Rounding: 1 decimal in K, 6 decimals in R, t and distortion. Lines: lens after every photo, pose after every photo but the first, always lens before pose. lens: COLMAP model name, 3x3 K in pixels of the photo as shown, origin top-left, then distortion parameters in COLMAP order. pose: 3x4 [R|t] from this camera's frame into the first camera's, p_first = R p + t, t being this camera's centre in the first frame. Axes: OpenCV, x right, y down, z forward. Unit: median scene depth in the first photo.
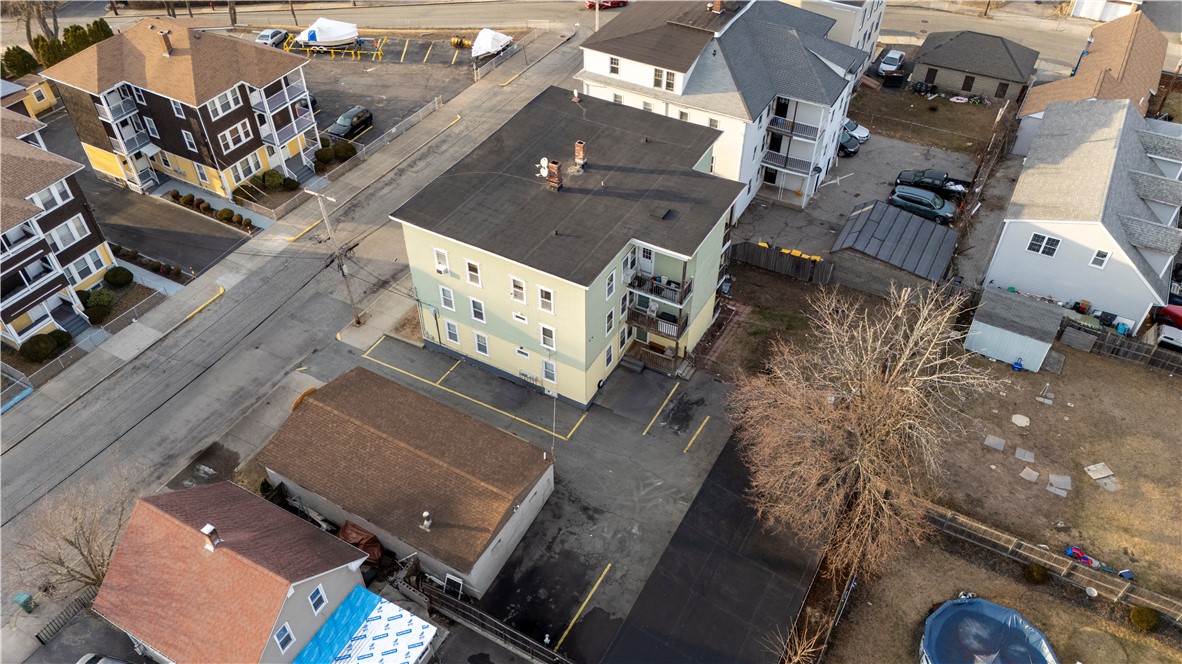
lens RADIAL K [[863.4, 0, 591.0], [0, 863.4, 332.0], [0, 0, 1]] dist [0.078106, -0.085078]
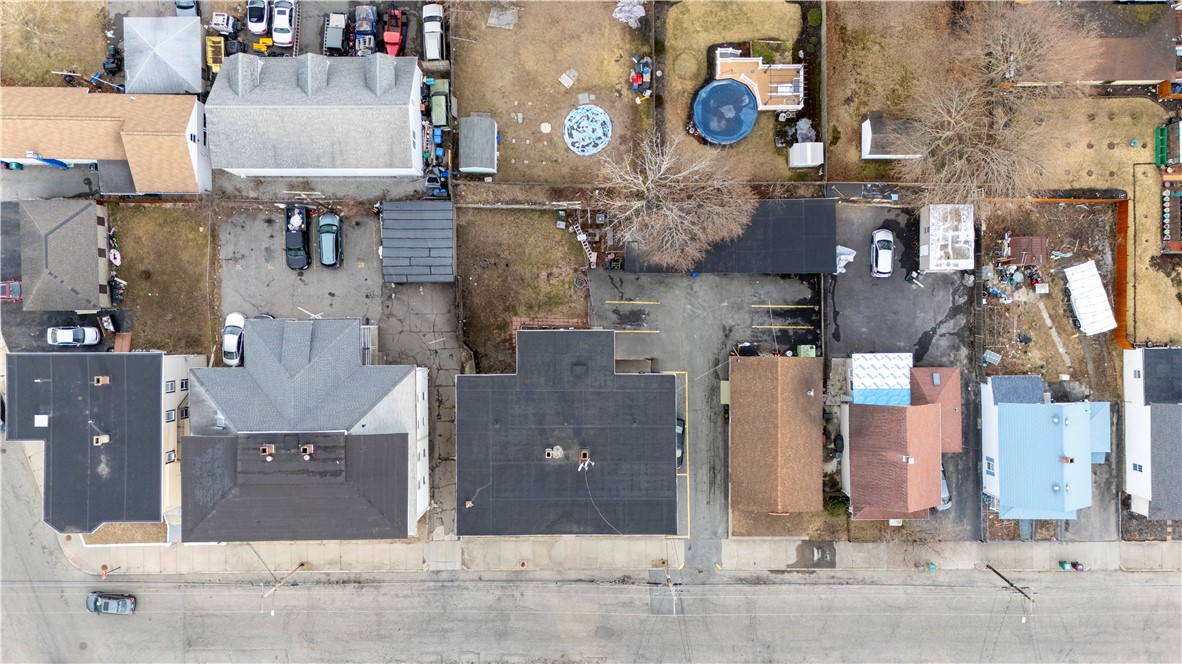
lens RADIAL K [[919.4, 0, 571.7], [0, 919.4, 325.2], [0, 0, 1]] dist [0.072938, -0.075854]
pose [[-0.492470, -0.870221, 0.013740, 0.113345], [0.602009, -0.329199, 0.727470, -1.063616], [-0.628537, 0.366529, 0.686002, -0.047479]]
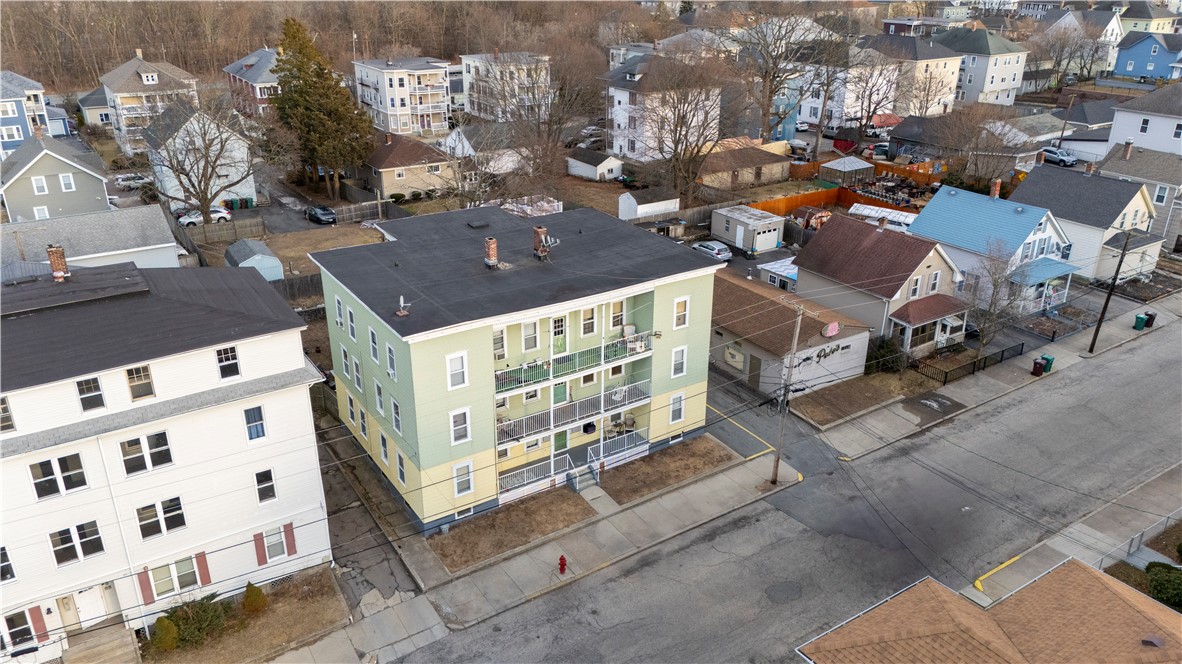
lens RADIAL K [[863.4, 0, 591.0], [0, 863.4, 332.0], [0, 0, 1]] dist [0.078106, -0.085078]
pose [[-0.885286, -0.188670, 0.425056, -0.440812], [0.313514, 0.432945, 0.845144, -0.800191], [-0.343479, 0.881454, -0.324129, 1.223482]]
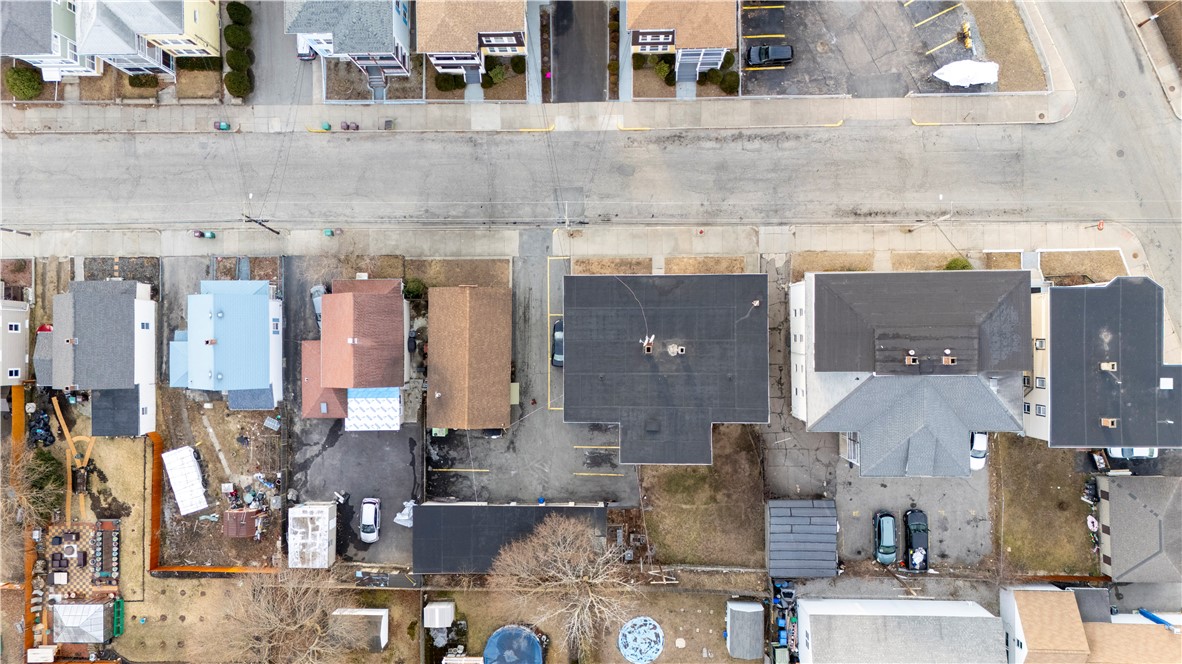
lens RADIAL K [[863.4, 0, 591.0], [0, 863.4, 332.0], [0, 0, 1]] dist [0.078106, -0.085078]
pose [[0.489036, 0.872066, -0.018553, -0.079051], [-0.574273, 0.337904, 0.745675, -1.107997], [0.656547, -0.354008, 0.666051, -0.025483]]
